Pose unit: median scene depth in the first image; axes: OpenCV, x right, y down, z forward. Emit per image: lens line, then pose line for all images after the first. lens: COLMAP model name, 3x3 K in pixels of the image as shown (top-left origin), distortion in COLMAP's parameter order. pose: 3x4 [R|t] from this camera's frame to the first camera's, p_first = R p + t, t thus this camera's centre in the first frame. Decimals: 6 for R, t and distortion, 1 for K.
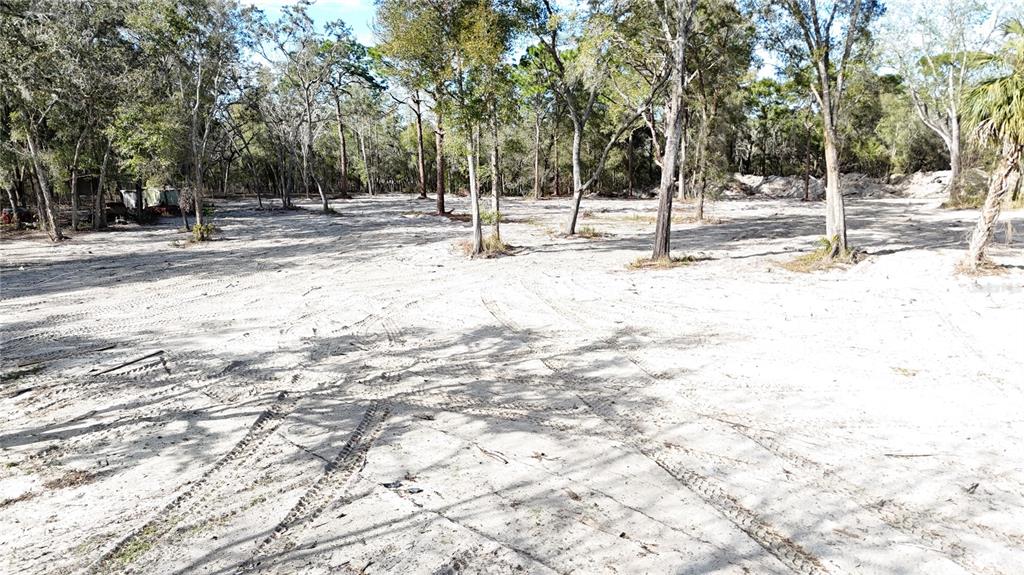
lens RADIAL K [[747.9, 0, 517.2], [0, 747.9, 291.6], [0, 0, 1]] dist [0.086935, -0.088670]
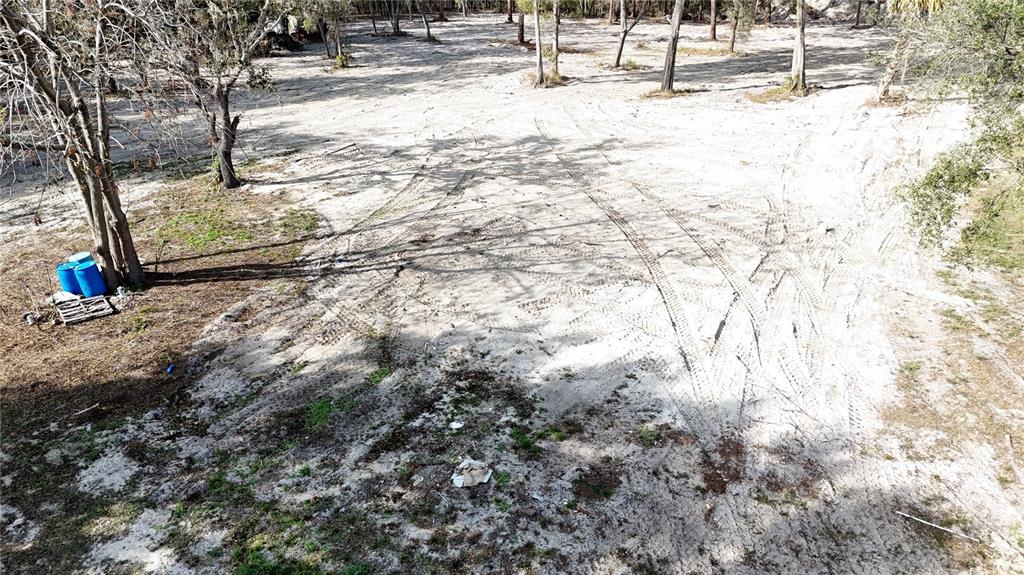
lens RADIAL K [[747.9, 0, 517.2], [0, 747.9, 291.6], [0, 0, 1]] dist [0.086935, -0.088670]
pose [[0.992231, 0.049260, -0.114237, 0.115961], [-0.020360, 0.970184, 0.241512, -0.017770], [0.122728, -0.237310, 0.963650, -0.612648]]
